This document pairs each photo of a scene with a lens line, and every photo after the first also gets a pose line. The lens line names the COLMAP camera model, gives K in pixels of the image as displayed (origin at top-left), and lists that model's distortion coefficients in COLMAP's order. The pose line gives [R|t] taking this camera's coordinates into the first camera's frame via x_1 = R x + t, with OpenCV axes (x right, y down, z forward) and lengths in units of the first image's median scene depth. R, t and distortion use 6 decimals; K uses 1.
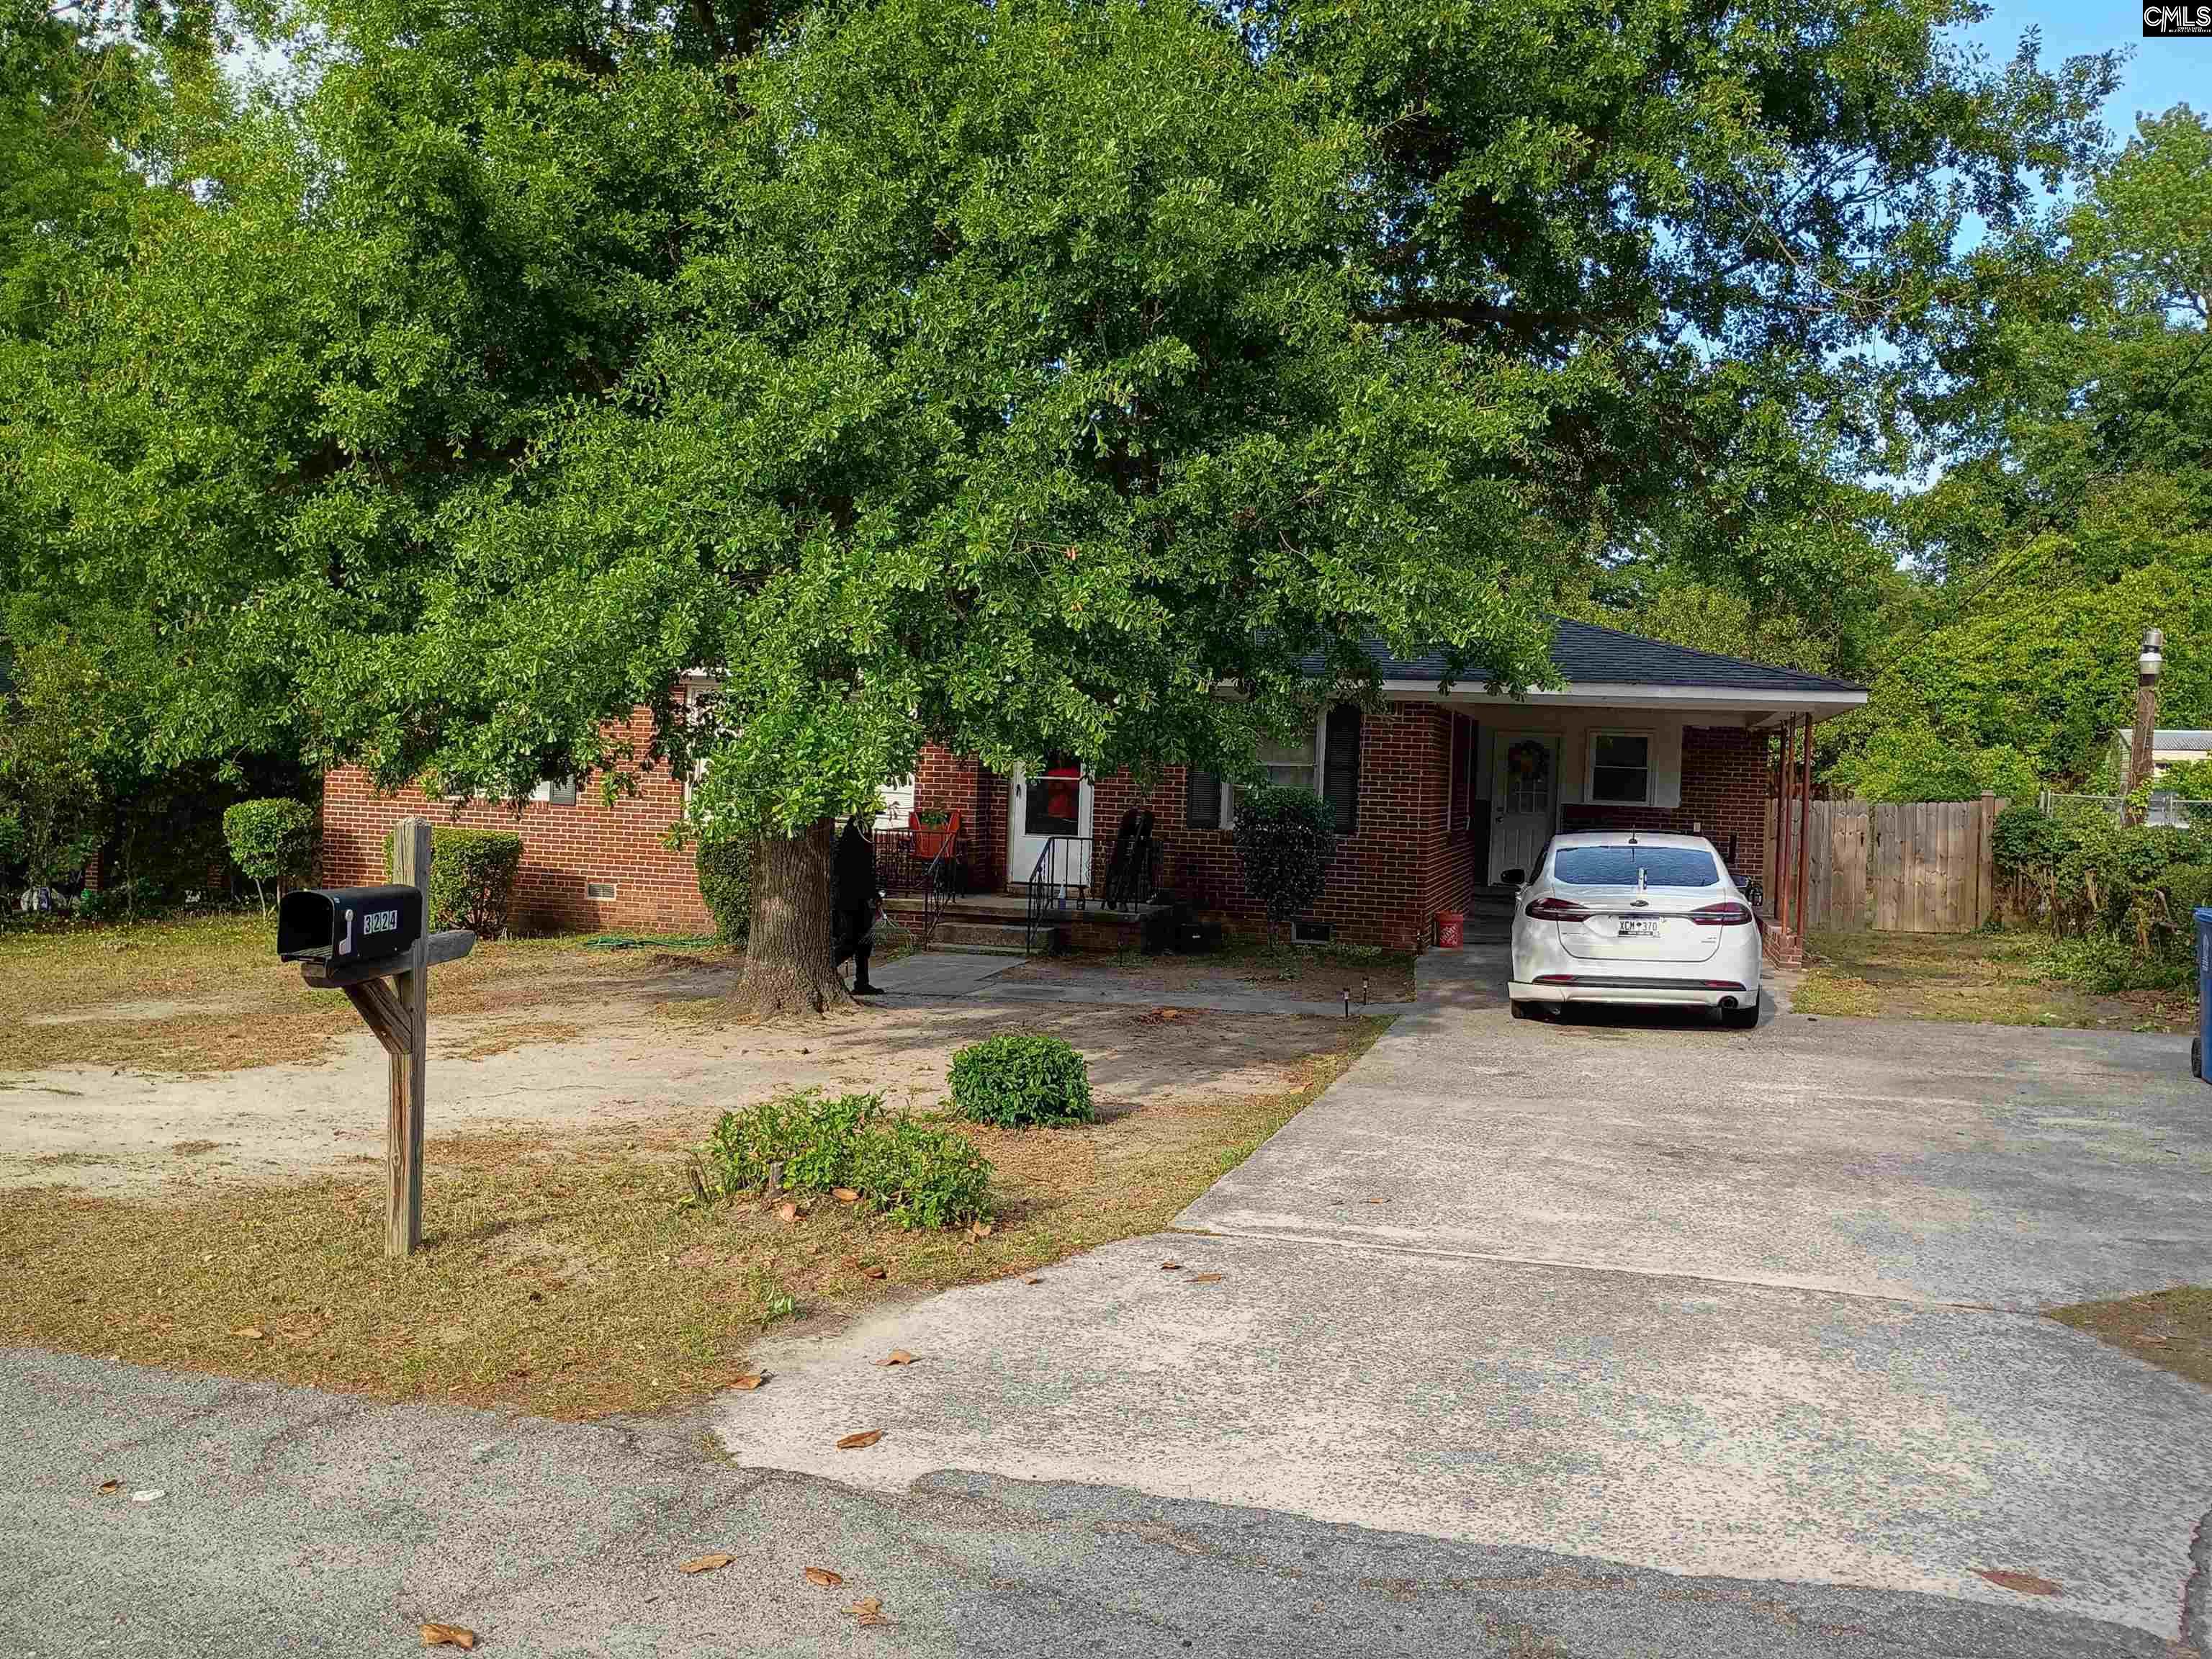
lens RADIAL K [[1824.7, 0, 1106.0], [0, 1824.7, 829.5], [0, 0, 1]] dist [0.070210, -0.091998]
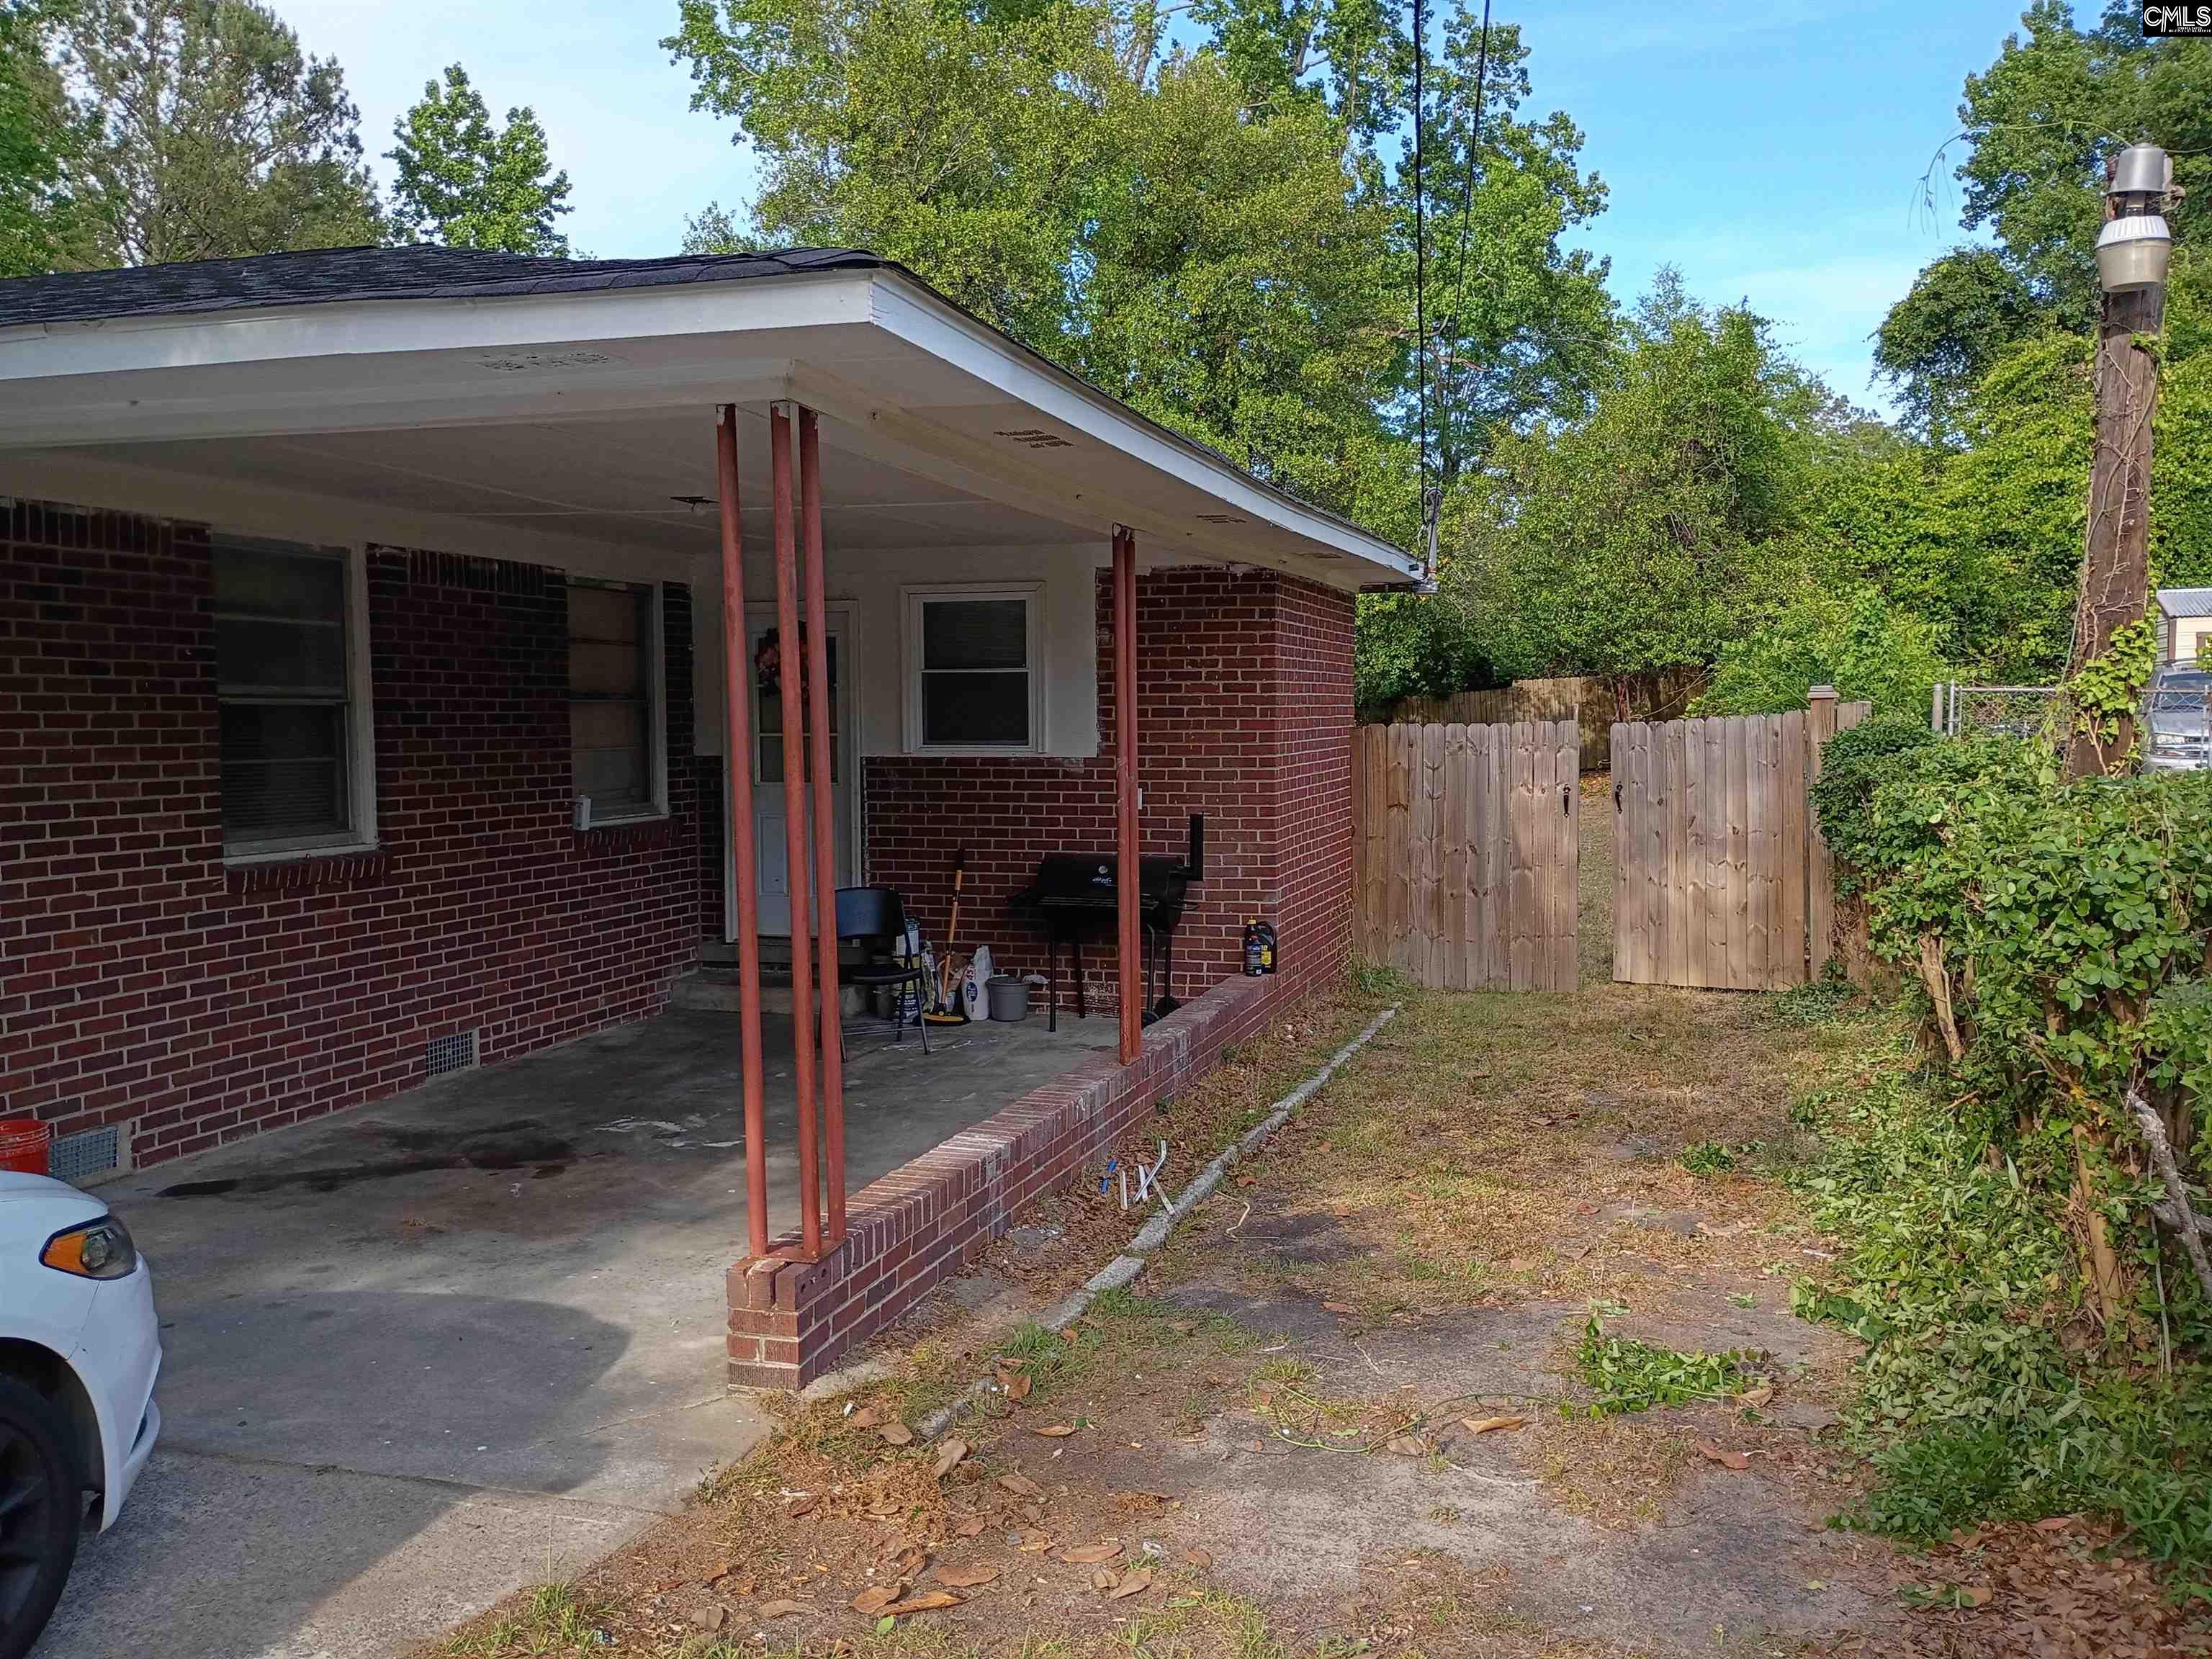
lens RADIAL K [[1824.7, 0, 1106.0], [0, 1824.7, 829.5], [0, 0, 1]] dist [0.070210, -0.091998]
pose [[0.998687, -0.042272, -0.028937, 0.176404], [0.043153, 0.998601, 0.030550, -0.004061], [0.027605, -0.031759, 0.999114, 0.302344]]
